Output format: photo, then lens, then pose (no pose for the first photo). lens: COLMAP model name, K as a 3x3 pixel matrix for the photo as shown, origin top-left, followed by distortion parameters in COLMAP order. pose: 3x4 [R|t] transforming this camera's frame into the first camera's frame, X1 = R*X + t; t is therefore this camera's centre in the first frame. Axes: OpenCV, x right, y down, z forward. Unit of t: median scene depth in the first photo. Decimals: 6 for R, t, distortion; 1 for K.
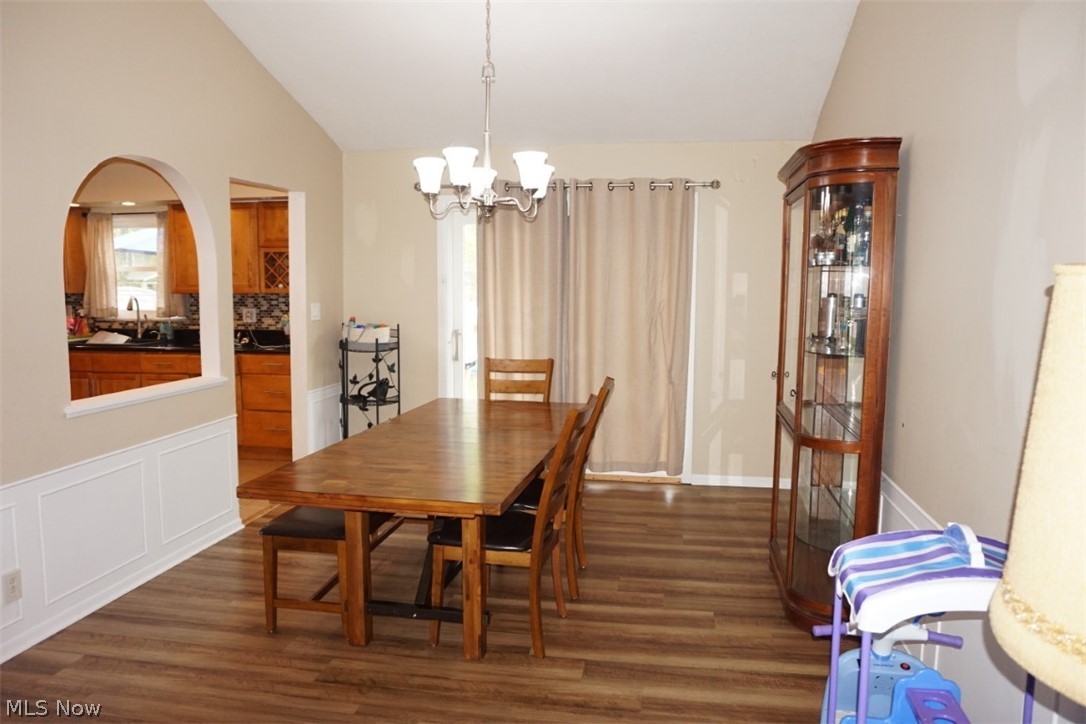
lens RADIAL K [[778.3, 0, 543.0], [0, 778.3, 362.0], [0, 0, 1]] dist [-0.006233, -0.001254]
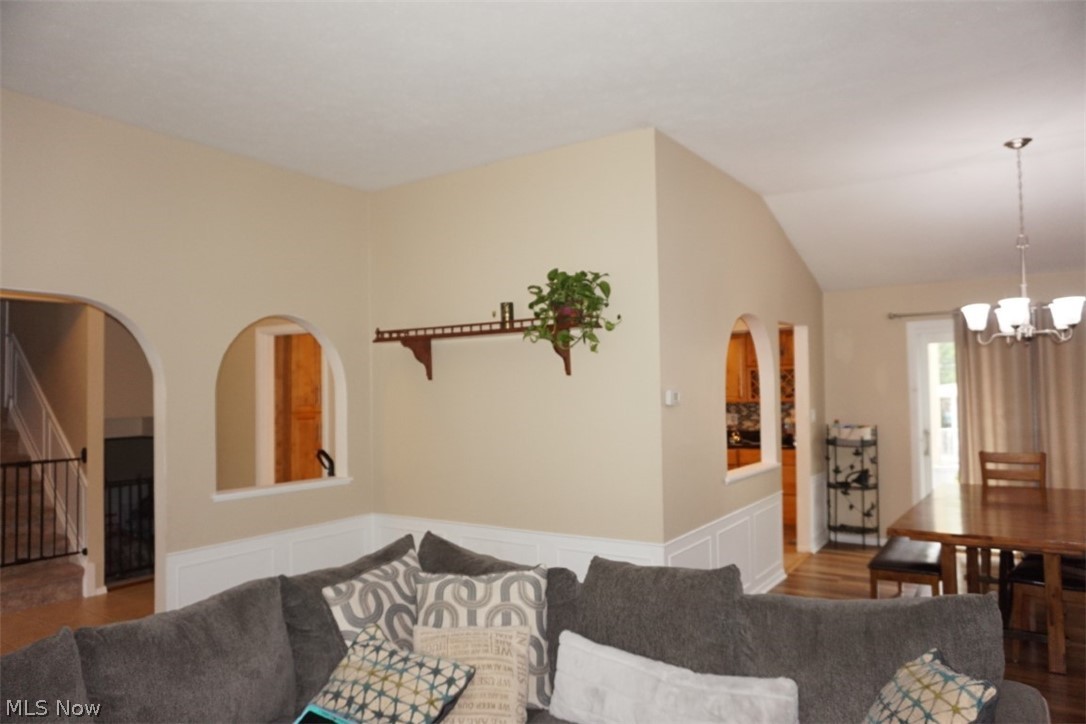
lens RADIAL K [[745.2, 0, 549.7], [0, 745.2, 362.7], [0, 0, 1]] dist [-0.003910, -0.000219]
pose [[0.918327, -0.037997, -0.393995, -0.192931], [-0.015901, 0.991037, -0.132639, 0.019023], [0.395504, 0.128072, 0.909491, -0.305975]]
